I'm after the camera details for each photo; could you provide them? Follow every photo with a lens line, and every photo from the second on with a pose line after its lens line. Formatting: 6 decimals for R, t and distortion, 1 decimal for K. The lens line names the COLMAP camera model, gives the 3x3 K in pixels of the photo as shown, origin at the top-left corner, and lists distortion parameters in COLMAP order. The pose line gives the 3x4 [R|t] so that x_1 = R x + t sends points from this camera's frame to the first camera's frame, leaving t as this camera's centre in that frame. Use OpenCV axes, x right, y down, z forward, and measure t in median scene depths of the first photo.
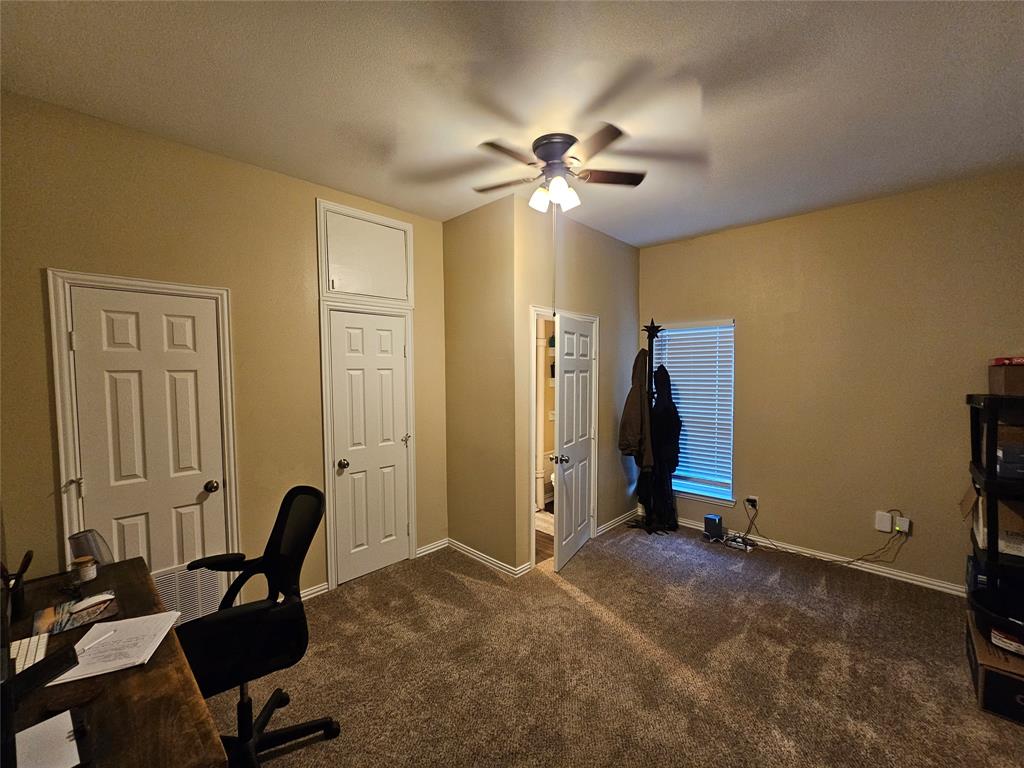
lens RADIAL K [[416.6, 0, 509.8], [0, 416.6, 389.0], [0, 0, 1]] dist [0.001068, 0.000313]
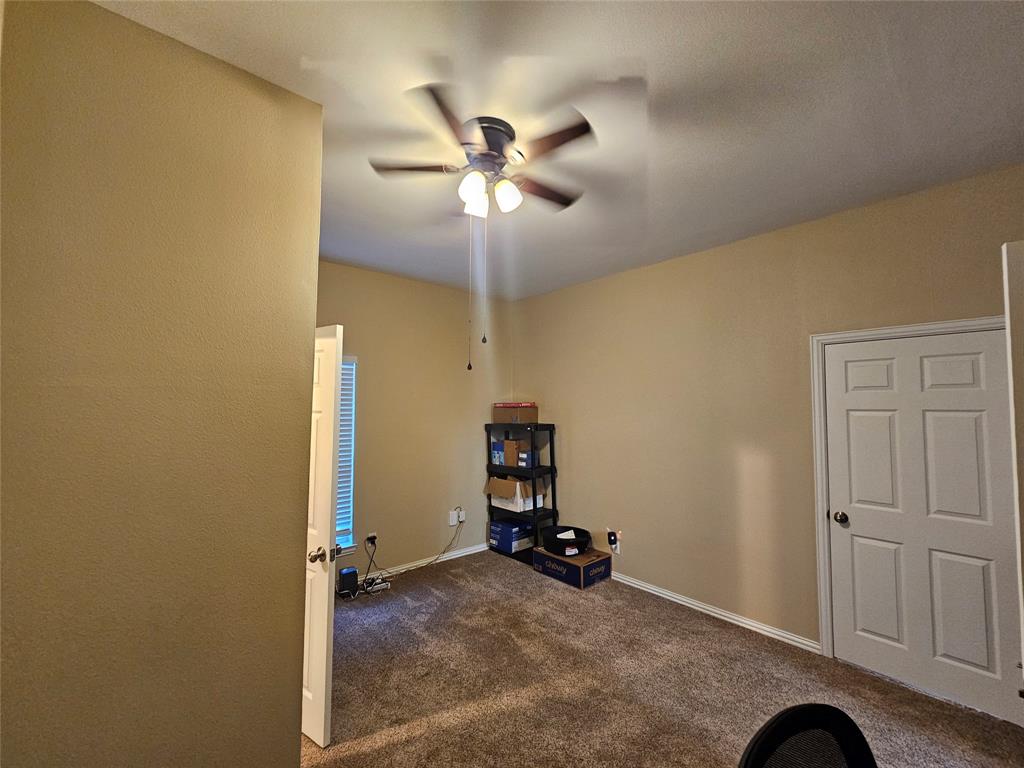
lens RADIAL K [[416.6, 0, 509.6], [0, 416.6, 384.1], [0, 0, 1]] dist [0.001068, 0.000313]
pose [[0.090900, 0.059234, 0.994097, -0.487047], [0.038442, 0.997277, -0.062939, -0.034387], [-0.995118, 0.043936, 0.088376, 0.648710]]
